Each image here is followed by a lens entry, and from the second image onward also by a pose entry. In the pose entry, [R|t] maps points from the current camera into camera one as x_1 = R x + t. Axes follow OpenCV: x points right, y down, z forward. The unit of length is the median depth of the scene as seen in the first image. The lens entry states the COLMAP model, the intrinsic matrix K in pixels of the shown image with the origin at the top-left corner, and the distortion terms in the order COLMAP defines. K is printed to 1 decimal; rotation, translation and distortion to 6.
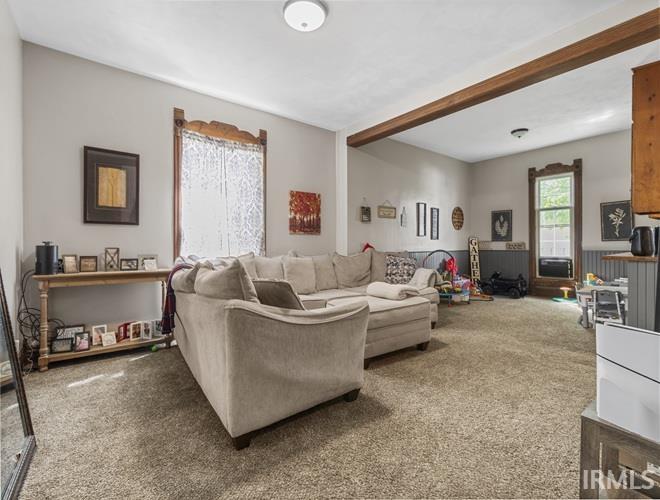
lens RADIAL K [[302.1, 0, 328.8], [0, 302.1, 246.5], [0, 0, 1]] dist [0.000347, -0.000204]
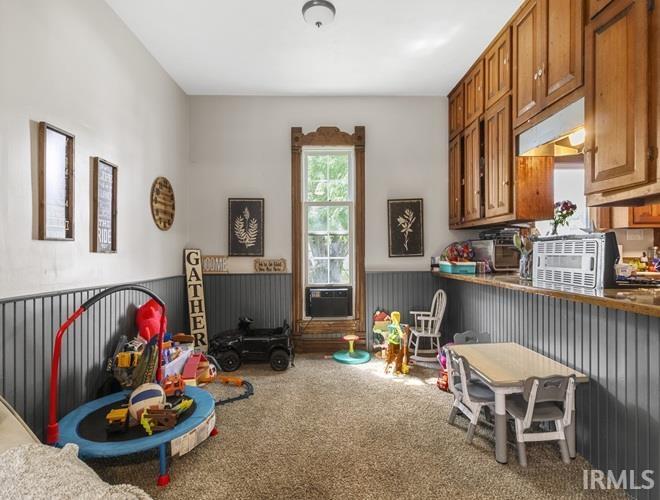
lens RADIAL K [[346.5, 0, 327.1], [0, 346.5, 255.0], [0, 0, 1]] dist [0.001081, -0.000791]
pose [[0.608065, 0.004290, 0.793876, 0.212744], [0.007327, 0.999912, -0.011015, -0.014928], [-0.793854, 0.012514, 0.607980, 0.620216]]
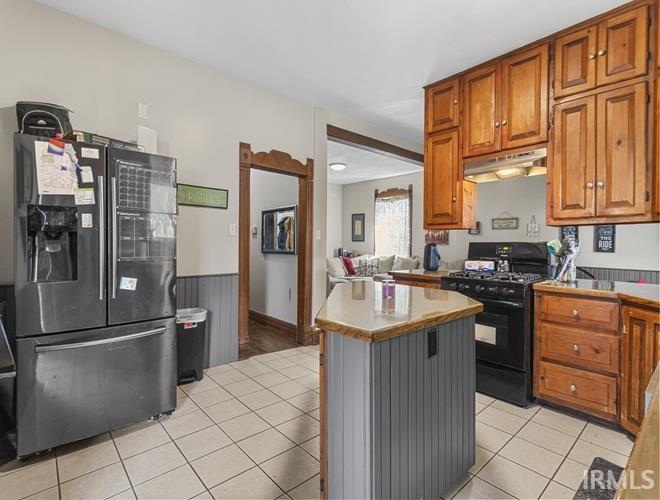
lens RADIAL K [[333.2, 0, 328.3], [0, 333.2, 242.4], [0, 0, 1]] dist [-0.000231, 0.000038]
pose [[0.063074, 0.002178, -0.998006, 1.240542], [-0.024926, 0.999689, 0.000606, -0.033751], [0.997698, 0.024838, 0.063109, 0.313741]]
